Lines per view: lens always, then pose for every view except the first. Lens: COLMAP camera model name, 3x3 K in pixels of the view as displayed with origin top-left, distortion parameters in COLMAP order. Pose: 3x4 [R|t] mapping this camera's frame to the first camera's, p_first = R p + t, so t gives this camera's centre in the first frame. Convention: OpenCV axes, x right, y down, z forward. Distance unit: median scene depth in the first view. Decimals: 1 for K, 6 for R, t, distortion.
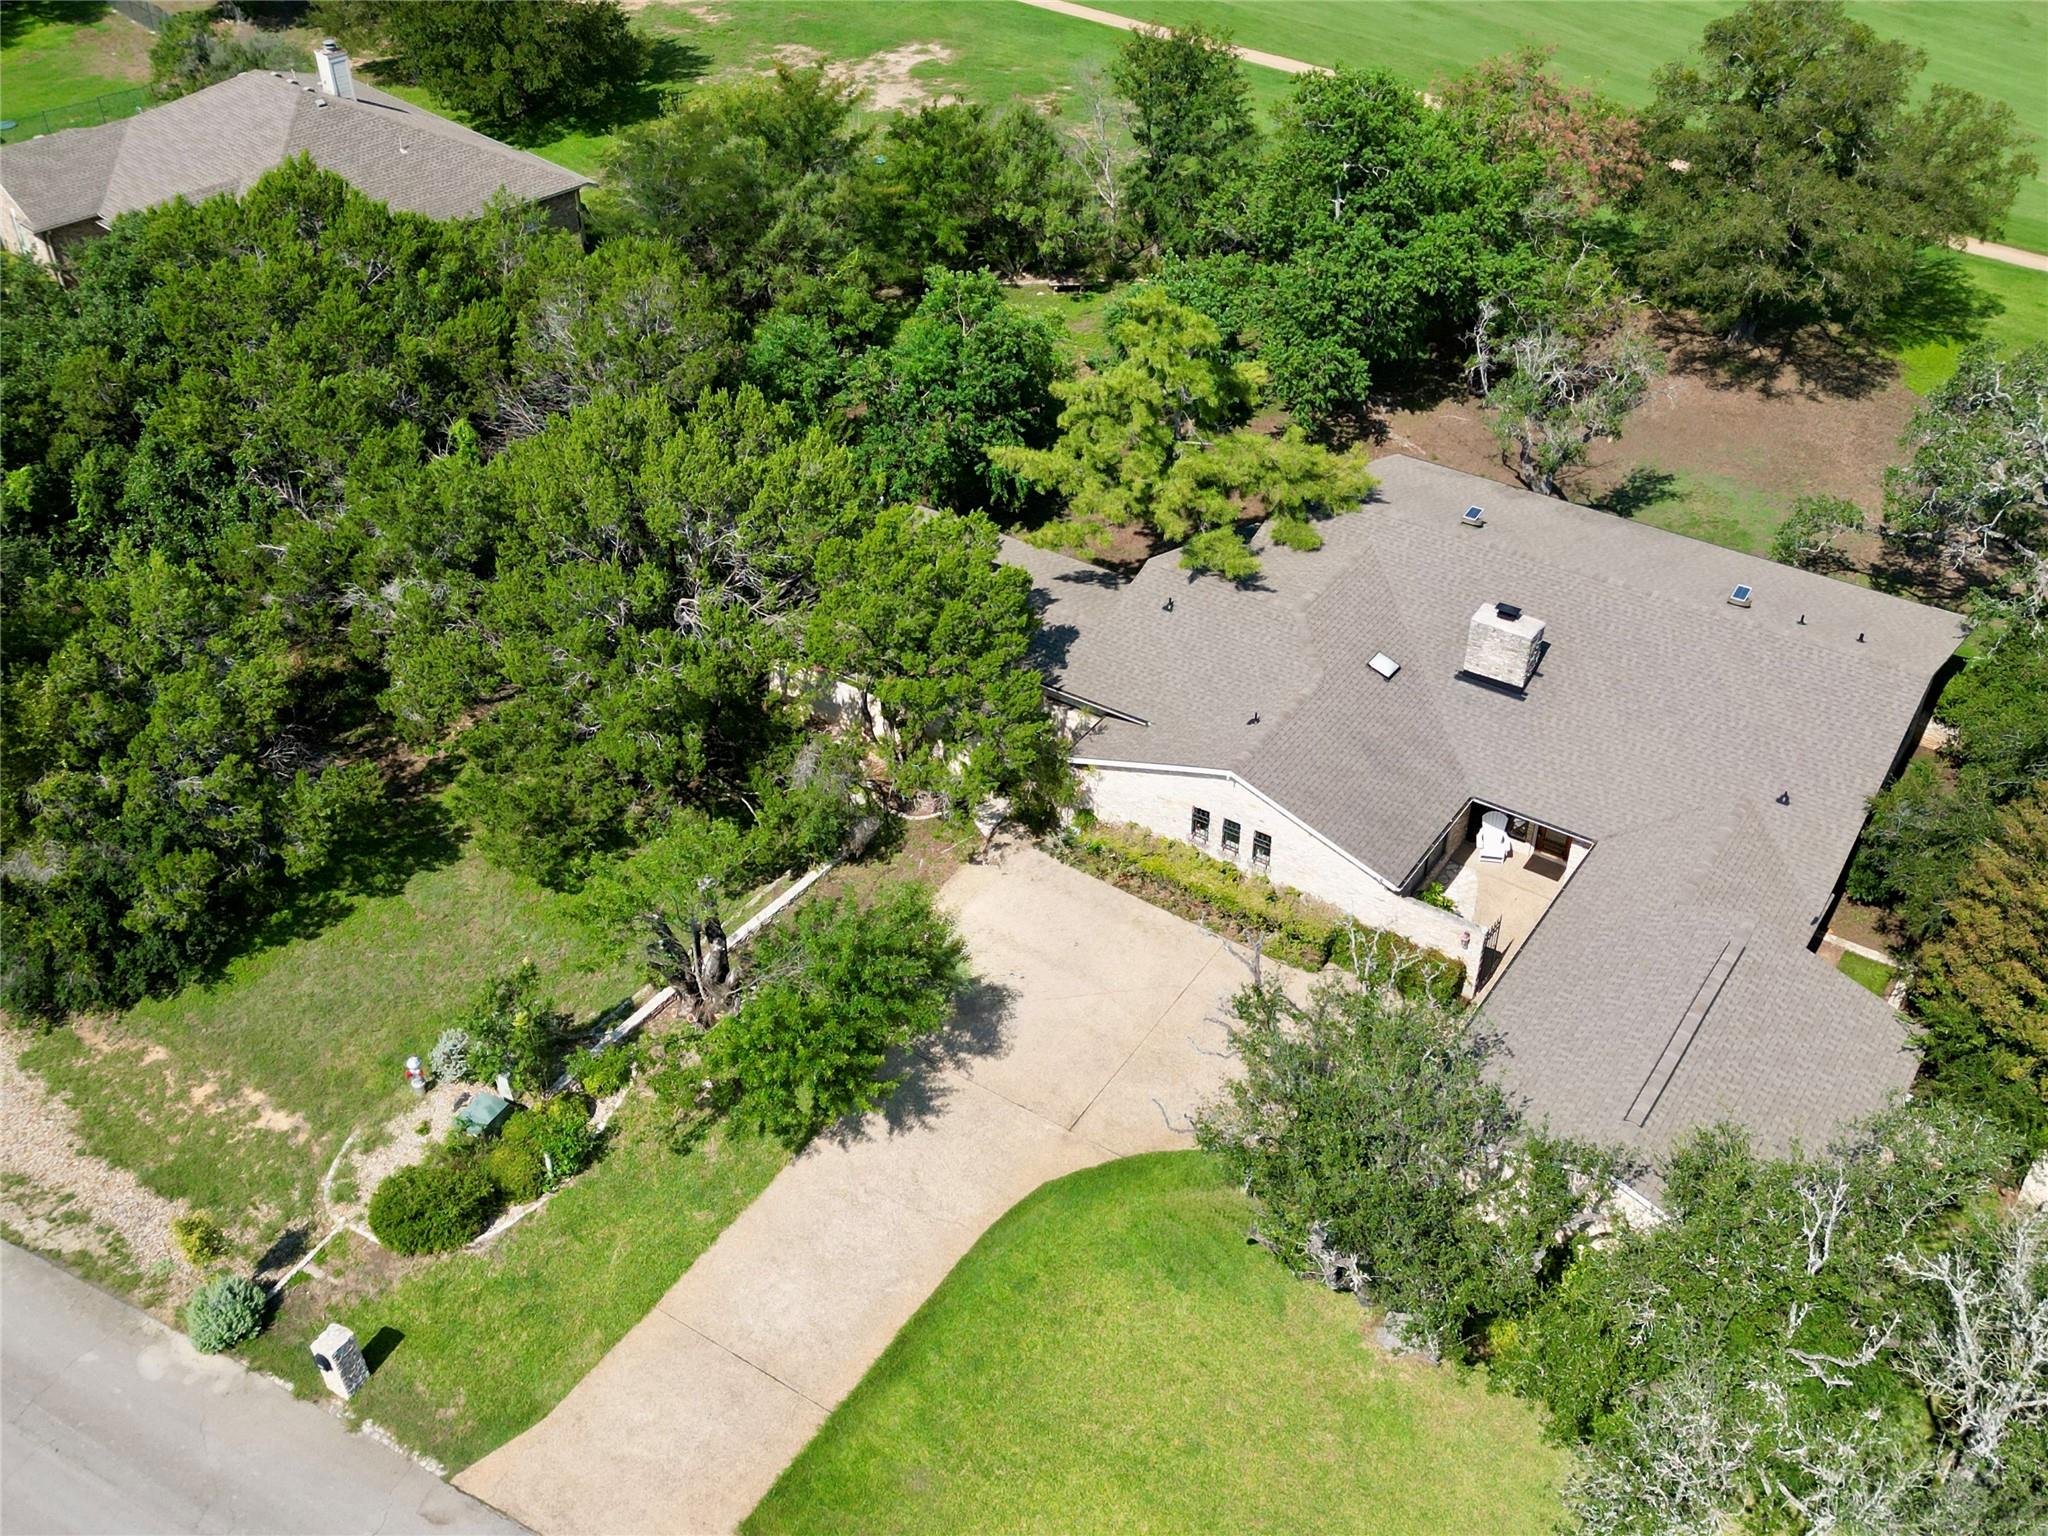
lens RADIAL K [[2016.1, 0, 1025.5], [0, 2016.1, 740.8], [0, 0, 1]] dist [0.039593, 0.000000]
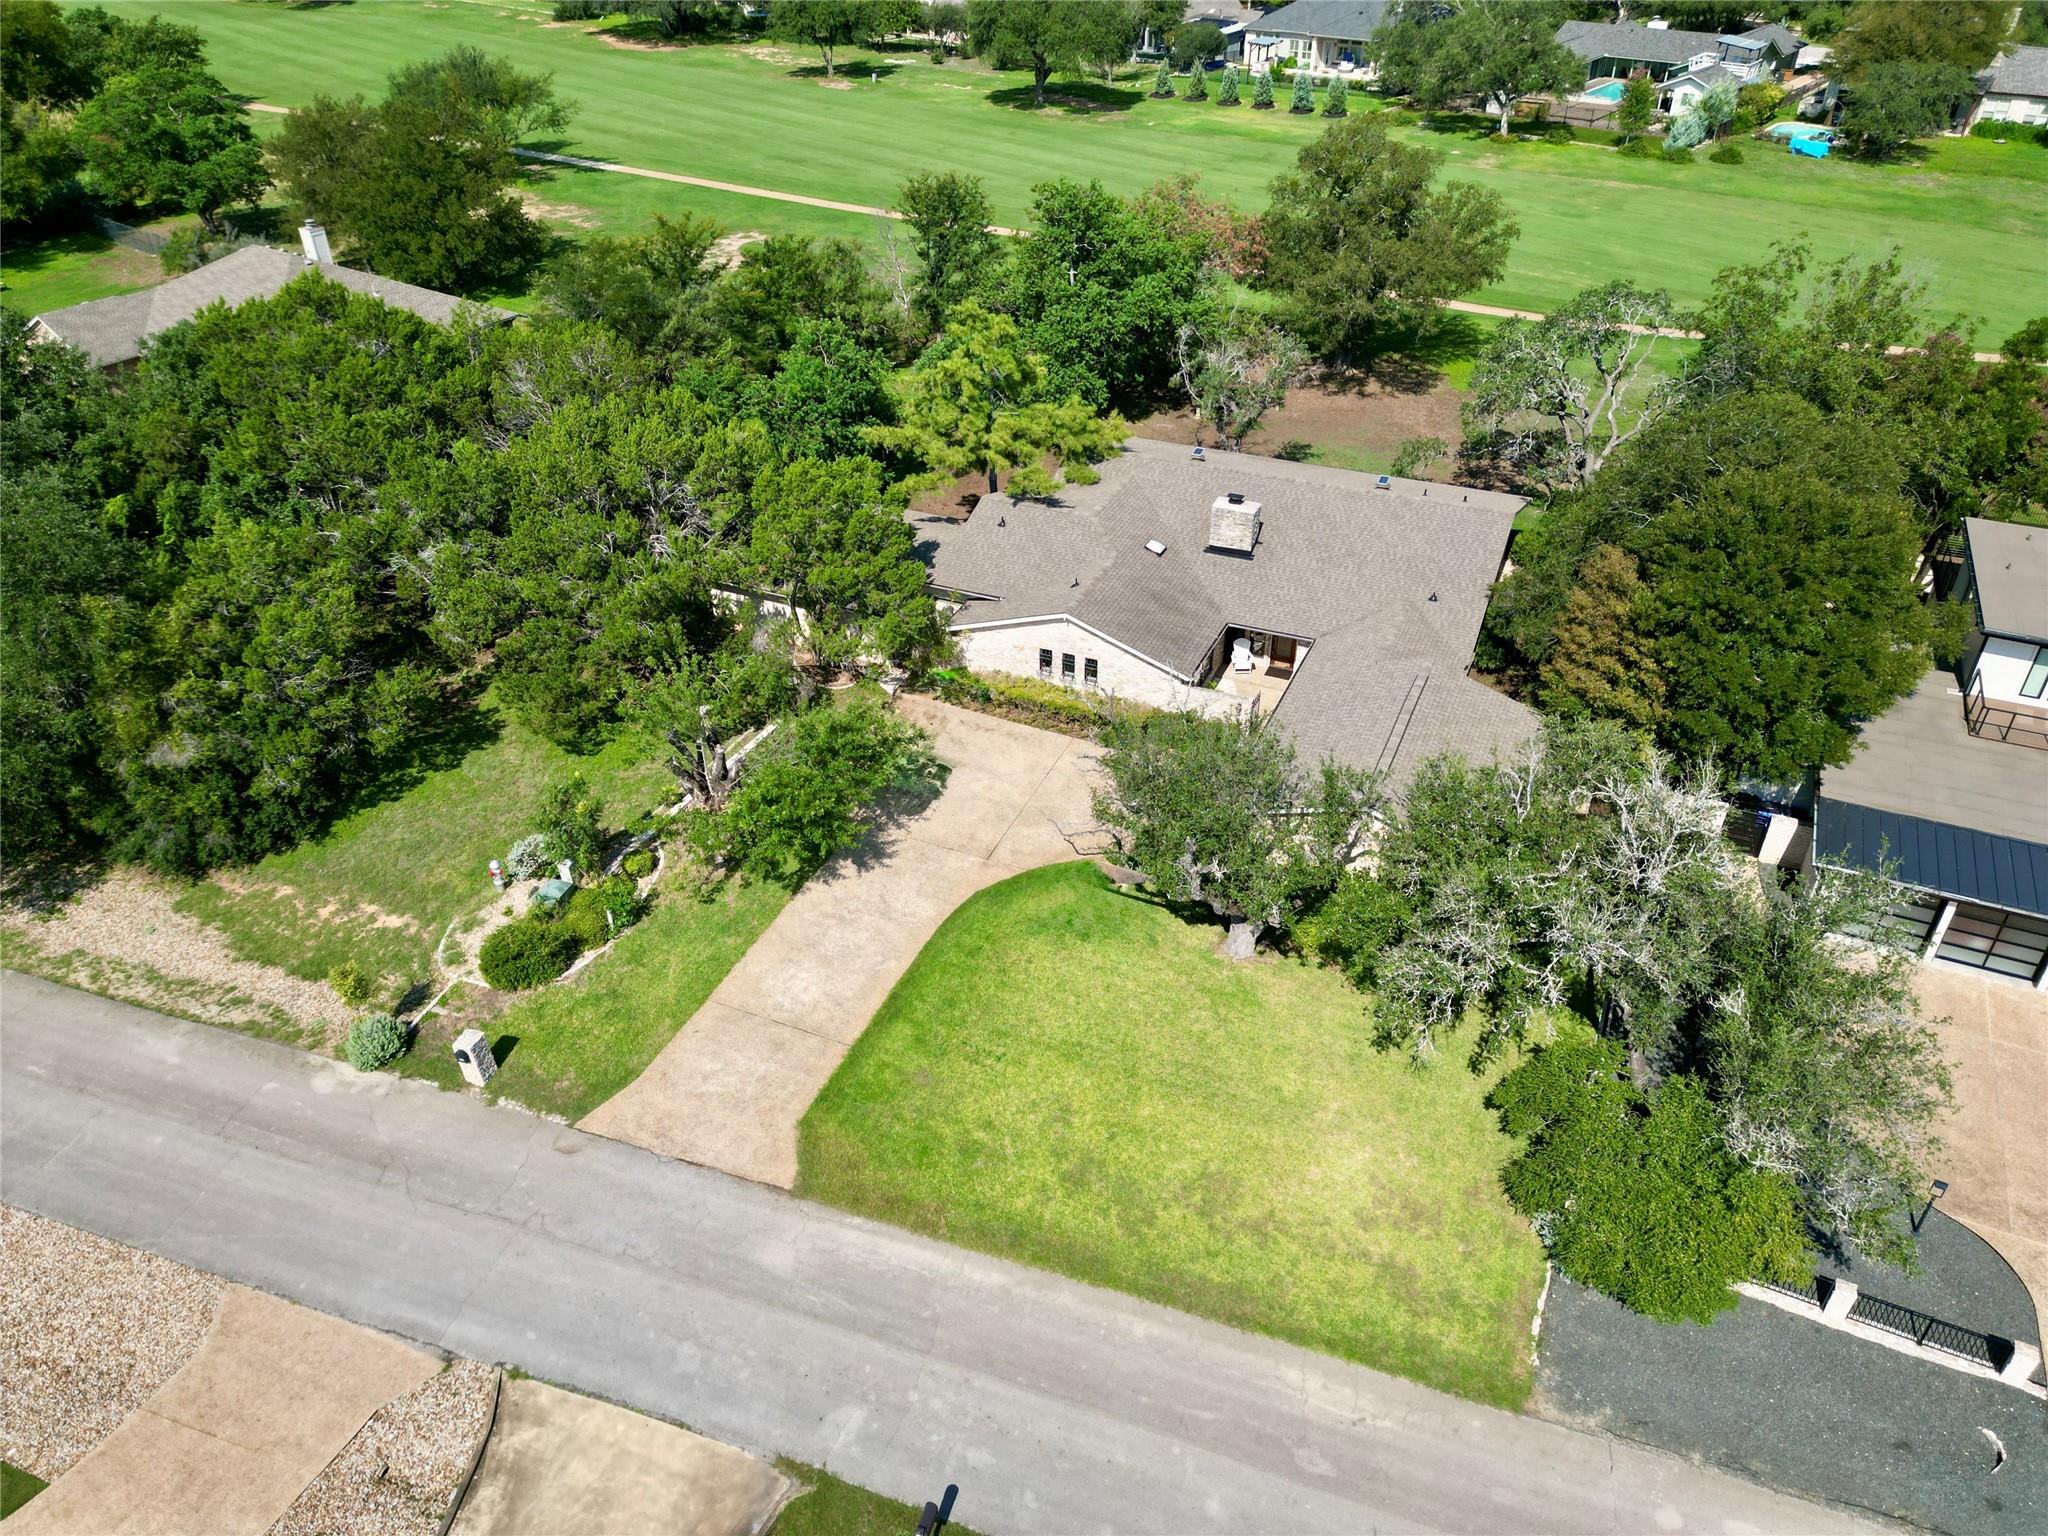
lens RADIAL K [[1444.5, 0, 1032.7], [0, 1444.5, 755.3], [0, 0, 1]] dist [0.041452, -0.038544]
pose [[0.984321, -0.100395, 0.145027, -0.071860], [0.106430, 0.993723, -0.034448, 0.134621], [-0.140658, 0.049343, 0.988828, -0.000049]]
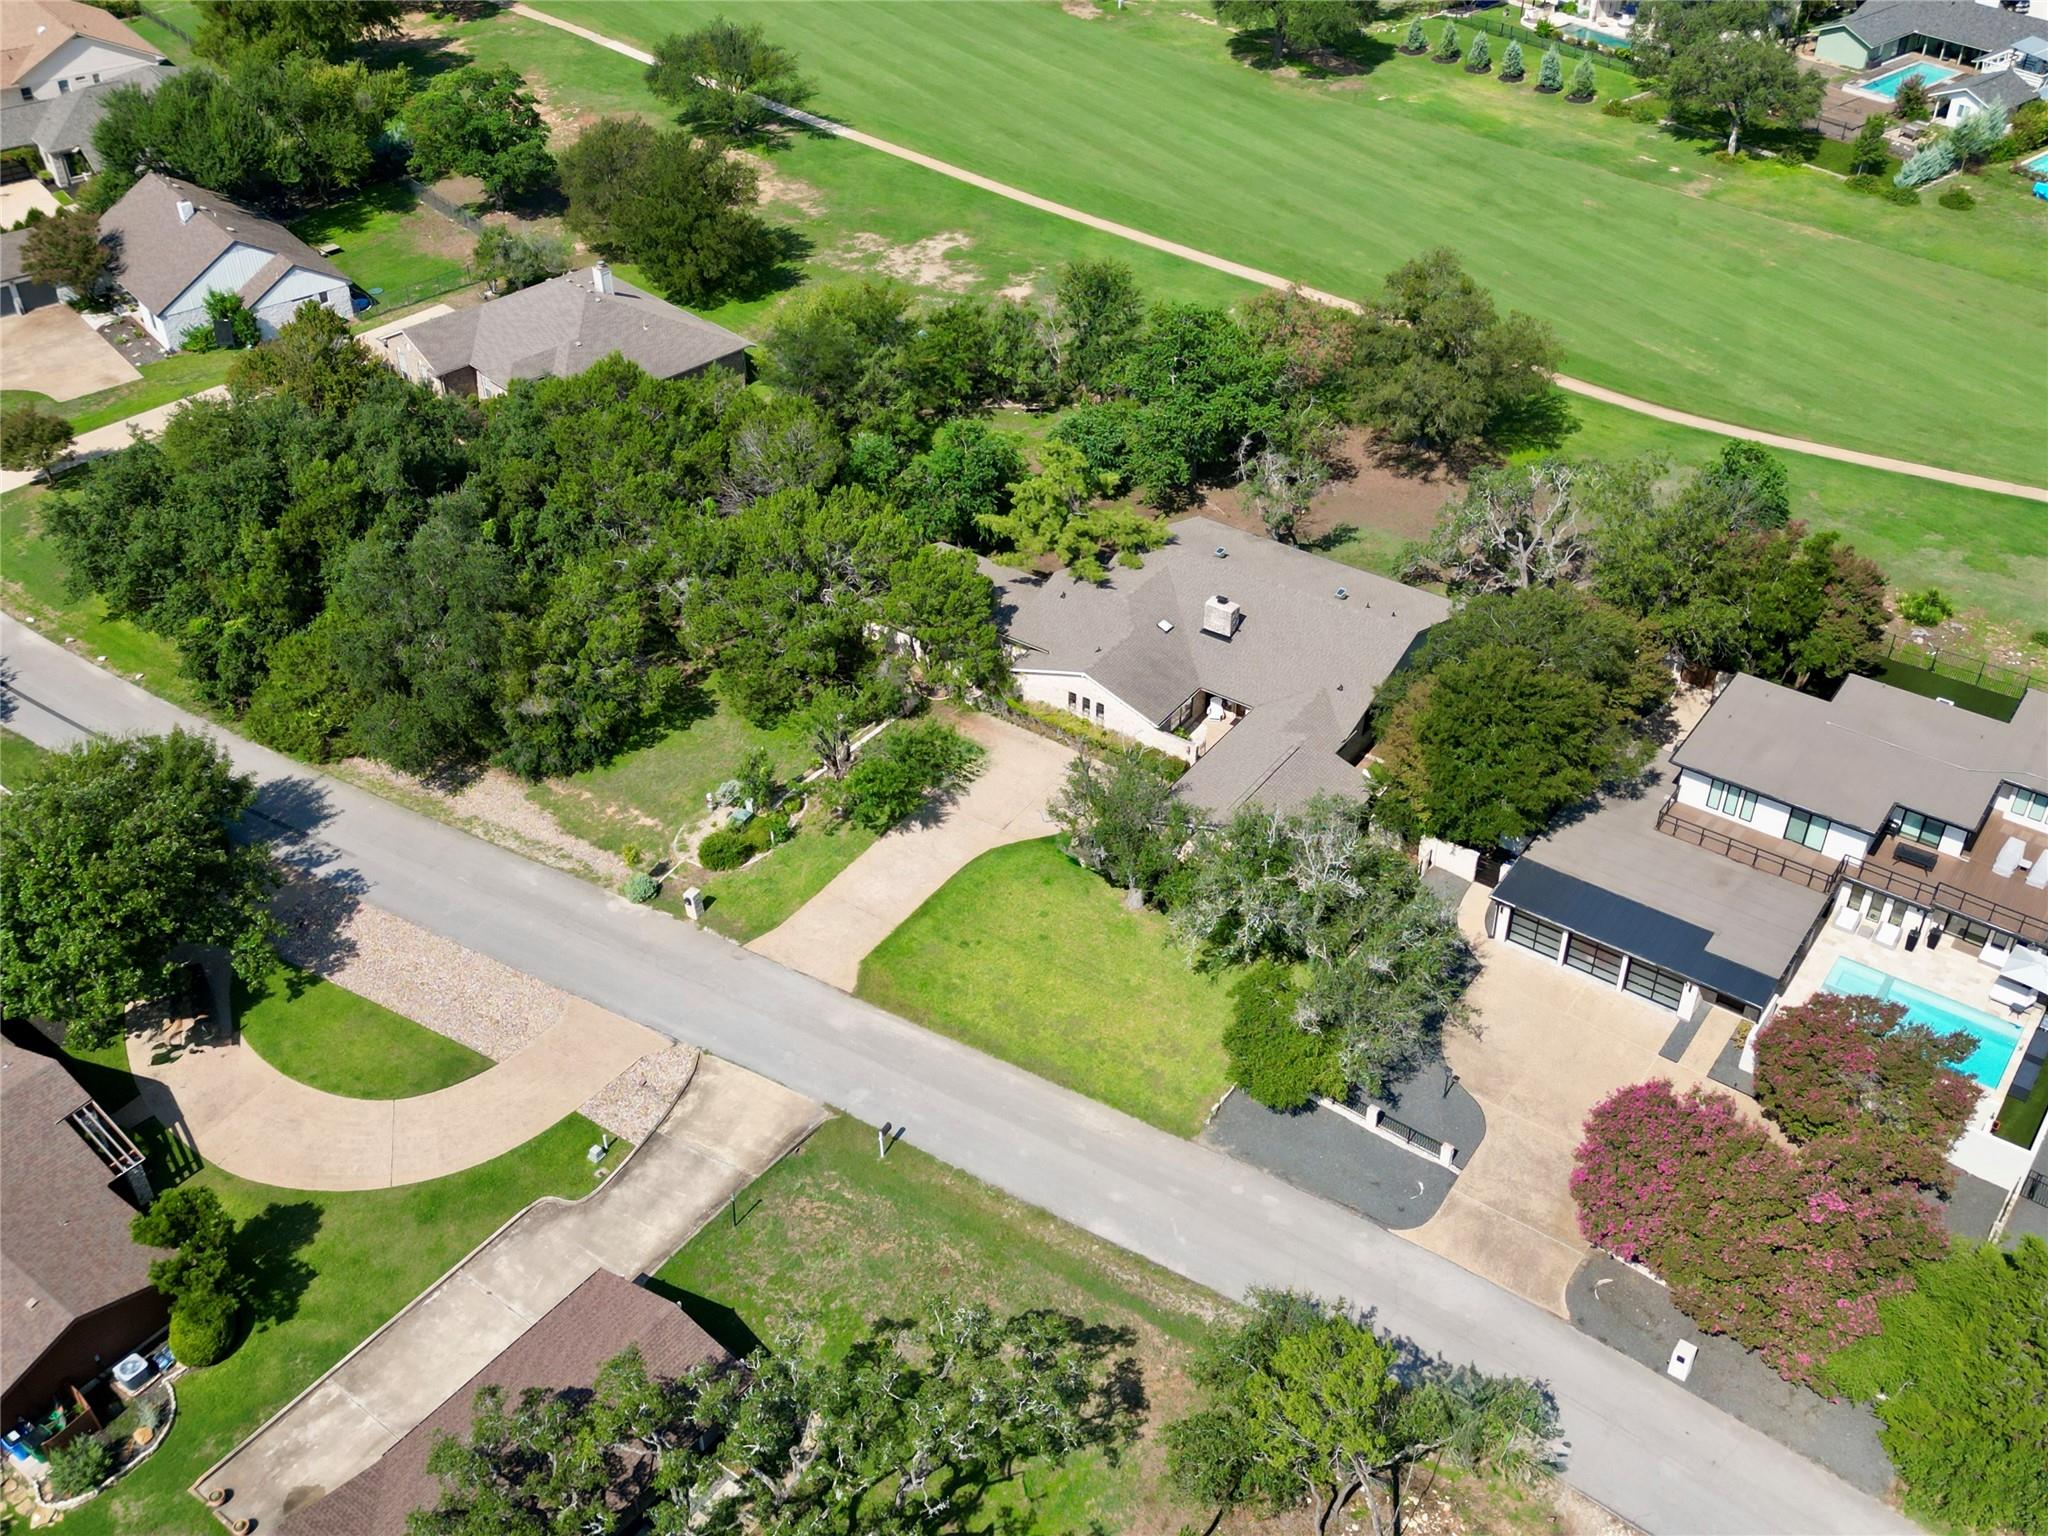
lens RADIAL K [[2016.1, 0, 1026.5], [0, 2016.1, 753.8], [0, 0, 1]] dist [0.039593, 0.000000]
pose [[0.999788, 0.012038, -0.016712, 0.071188], [-0.011949, 0.999914, 0.005420, 0.082280], [0.016776, -0.005219, 0.999846, -1.033739]]
